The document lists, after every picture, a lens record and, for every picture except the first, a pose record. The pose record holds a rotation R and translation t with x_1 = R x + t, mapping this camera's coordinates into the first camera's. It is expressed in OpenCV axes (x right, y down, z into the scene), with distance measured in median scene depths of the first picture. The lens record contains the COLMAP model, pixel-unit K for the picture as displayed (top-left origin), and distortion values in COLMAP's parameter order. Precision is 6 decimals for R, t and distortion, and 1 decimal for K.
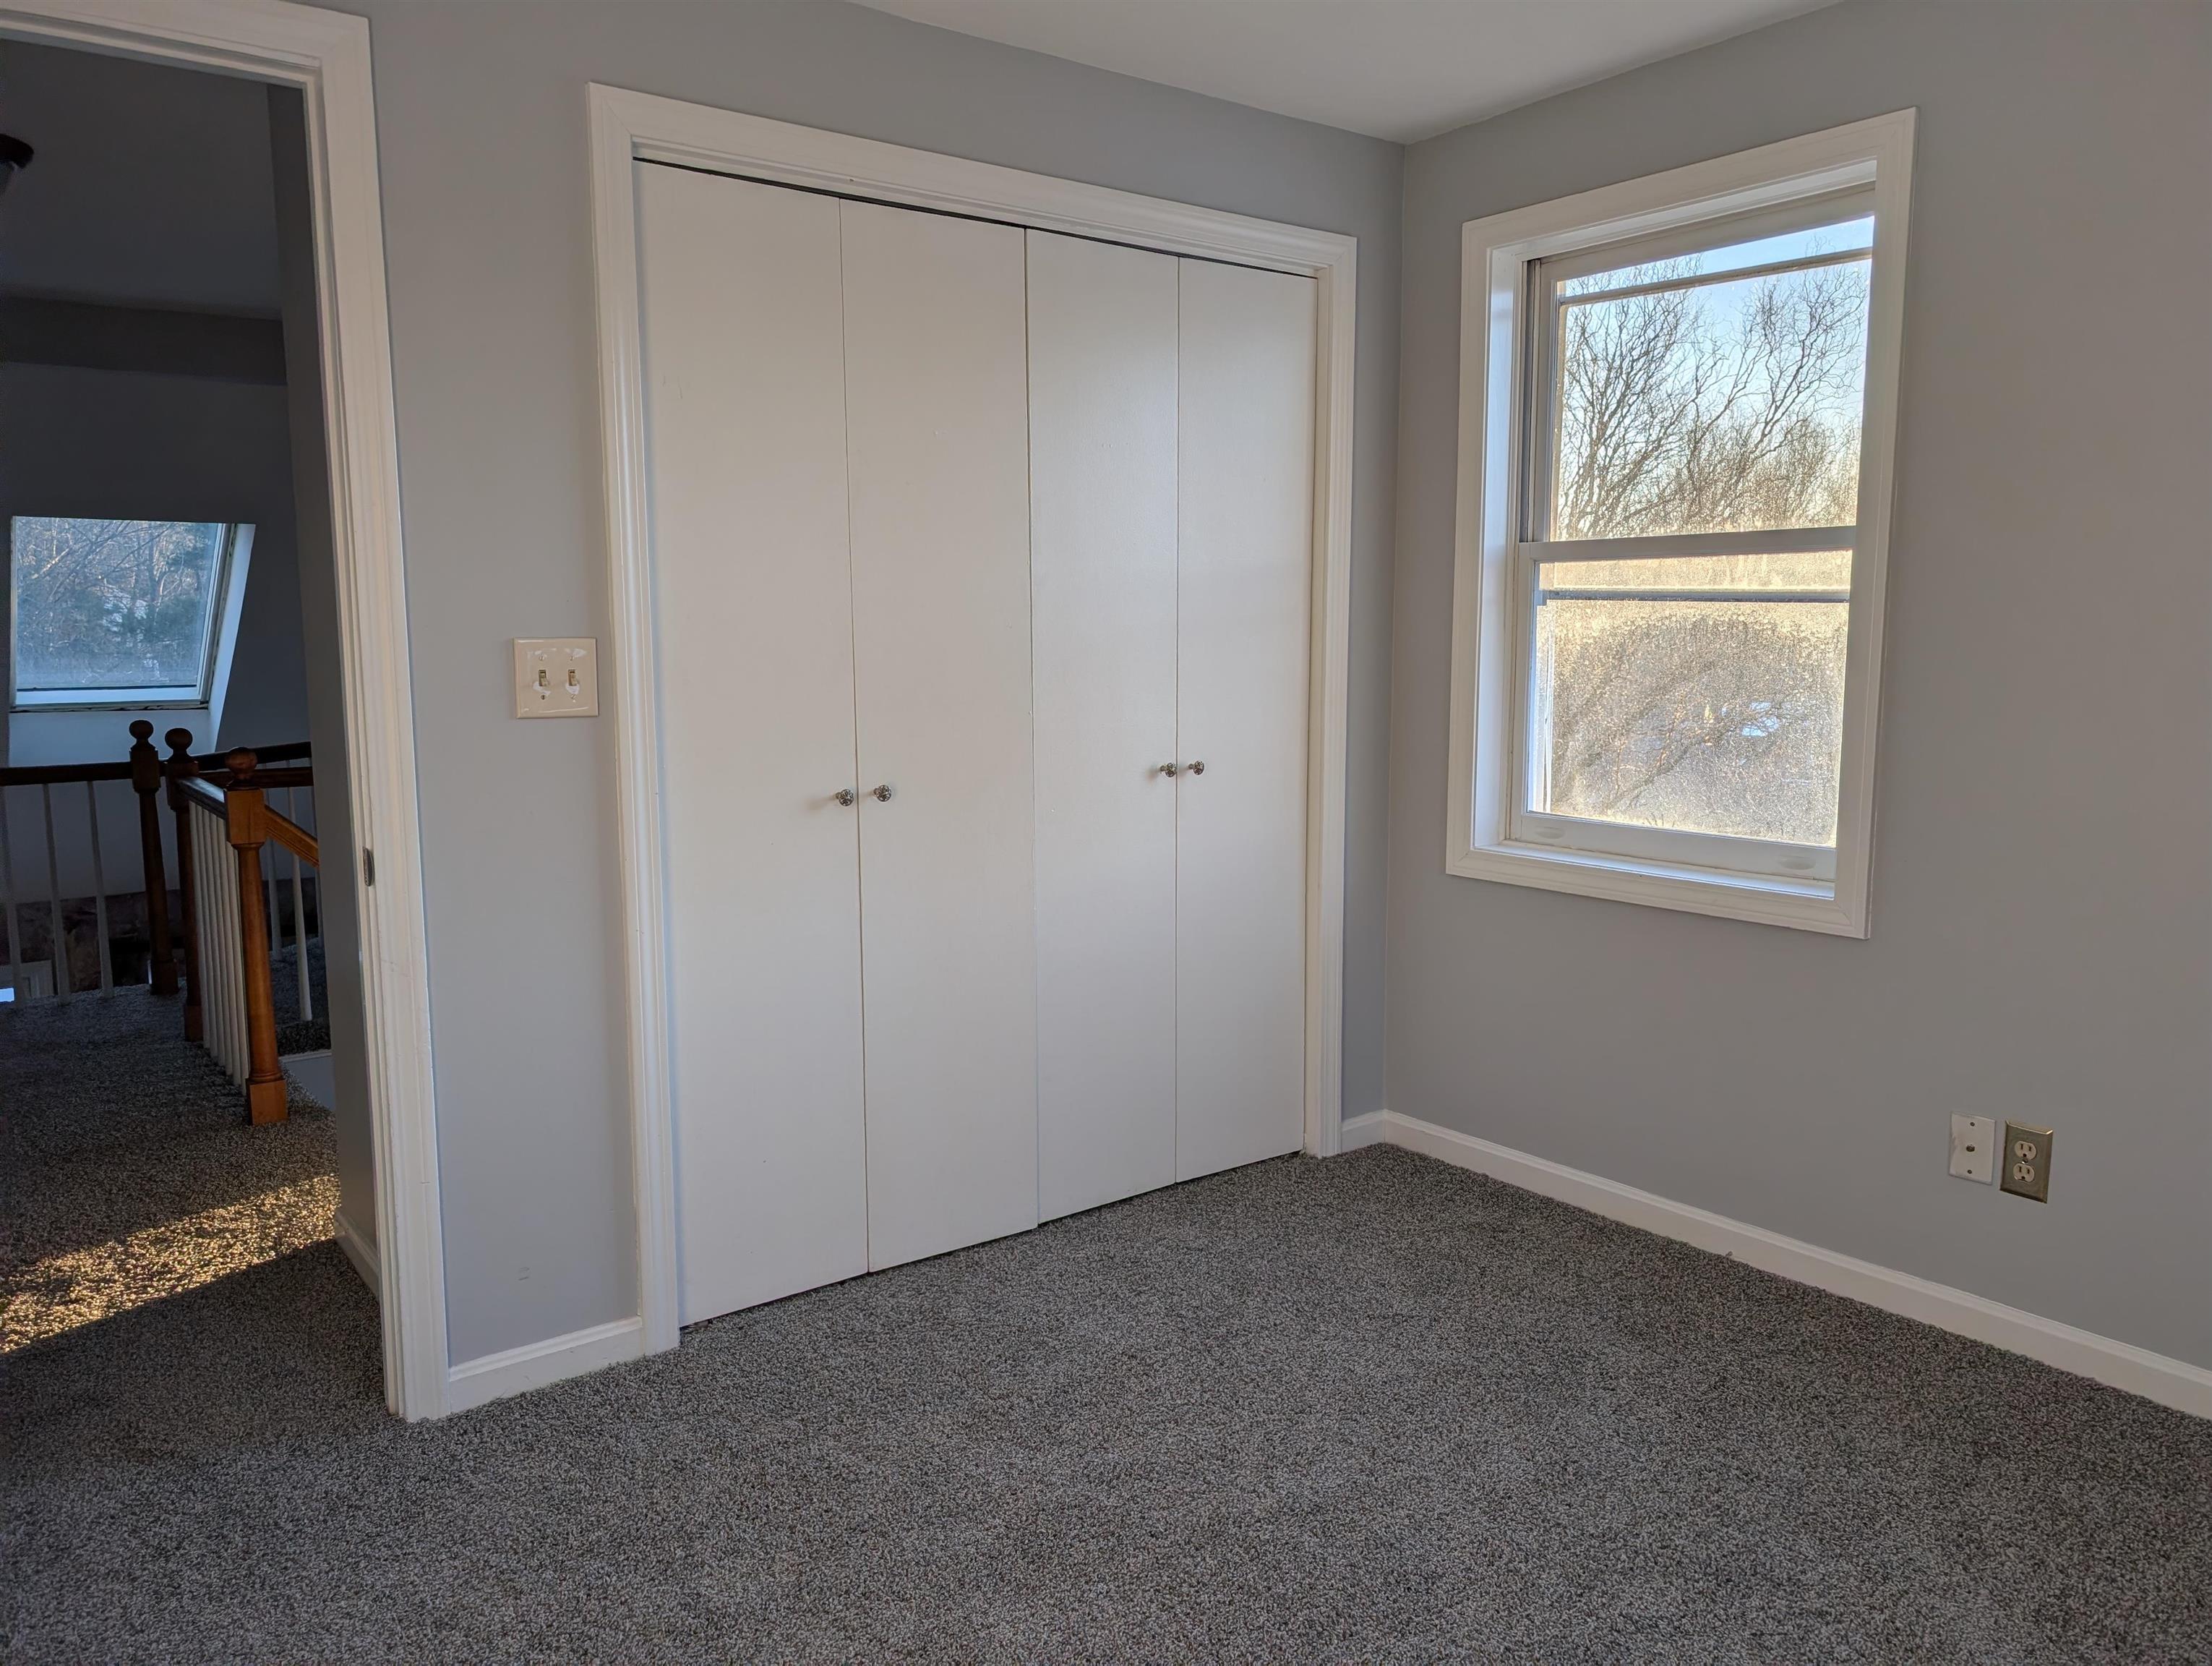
lens RADIAL K [[1601.5, 0, 1107.5], [0, 1601.5, 832.2], [0, 0, 1]] dist [0.026315, -0.019639]
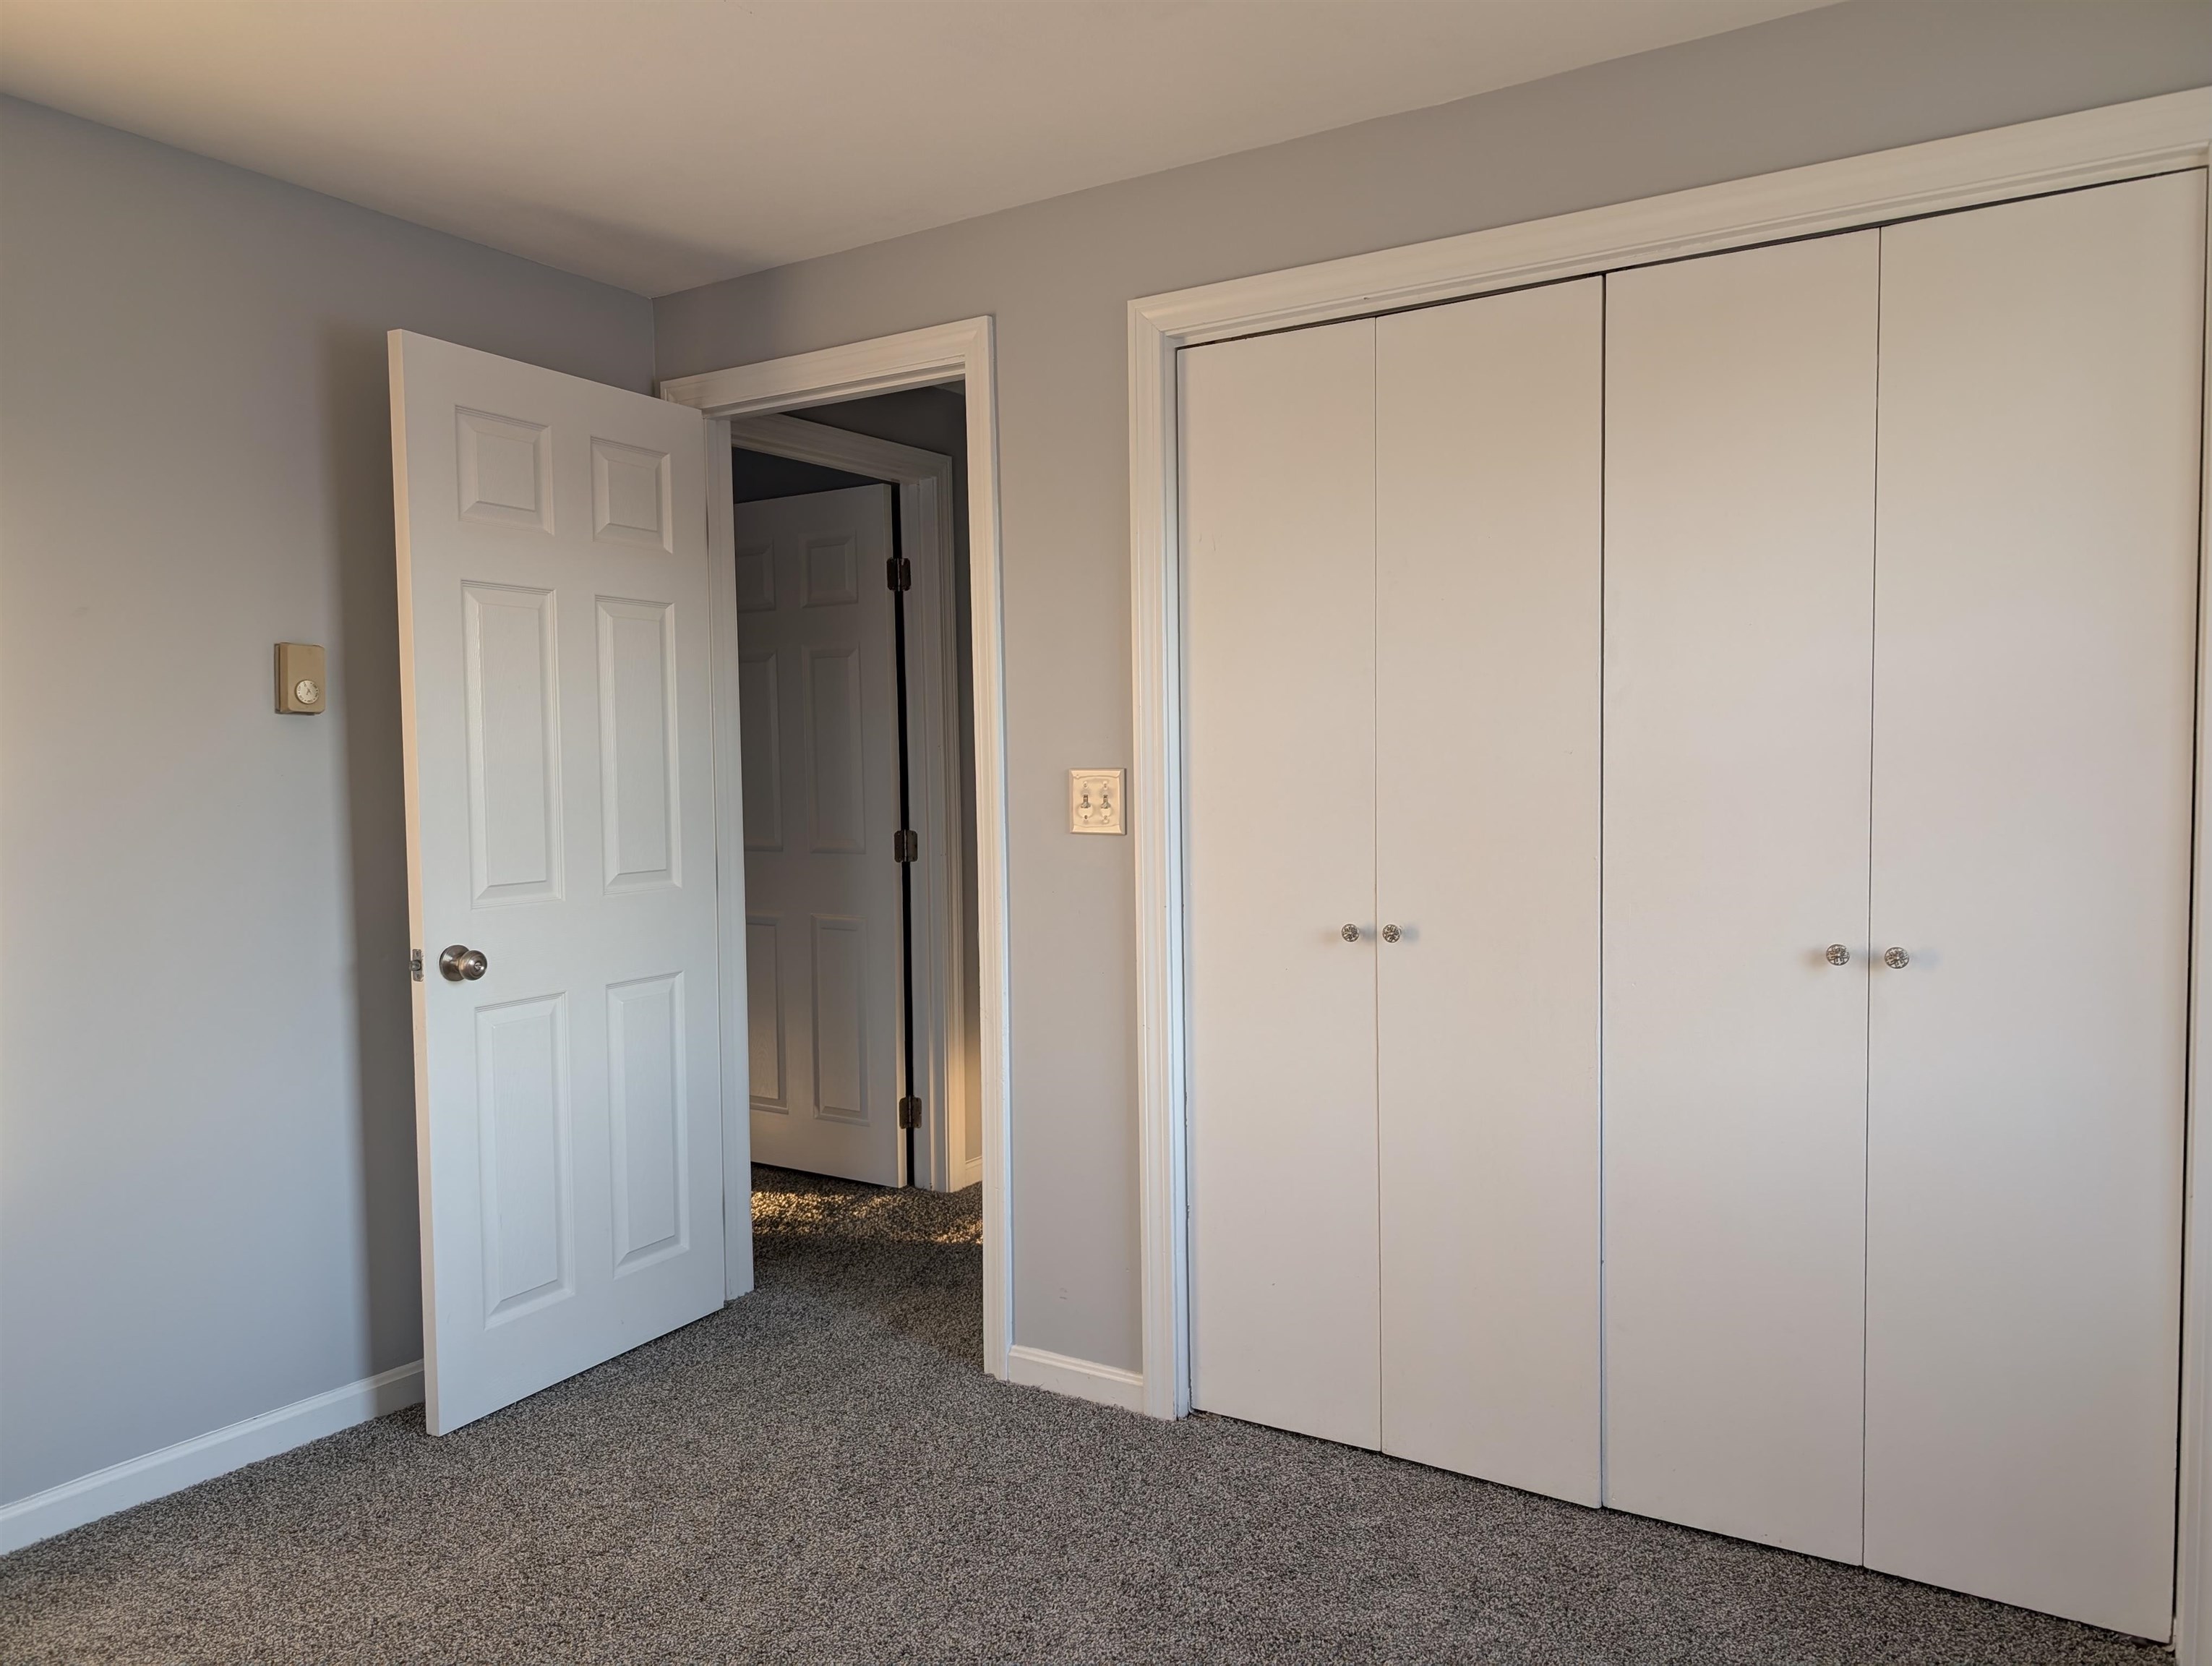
lens RADIAL K [[1601.5, 0, 1108.5], [0, 1601.5, 838.5], [0, 0, 1]] dist [0.026315, -0.019639]
pose [[0.340850, 0.049319, -0.938823, 0.735591], [-0.105203, 0.994352, 0.014041, -0.082173], [0.934213, 0.093981, 0.344114, 0.571319]]
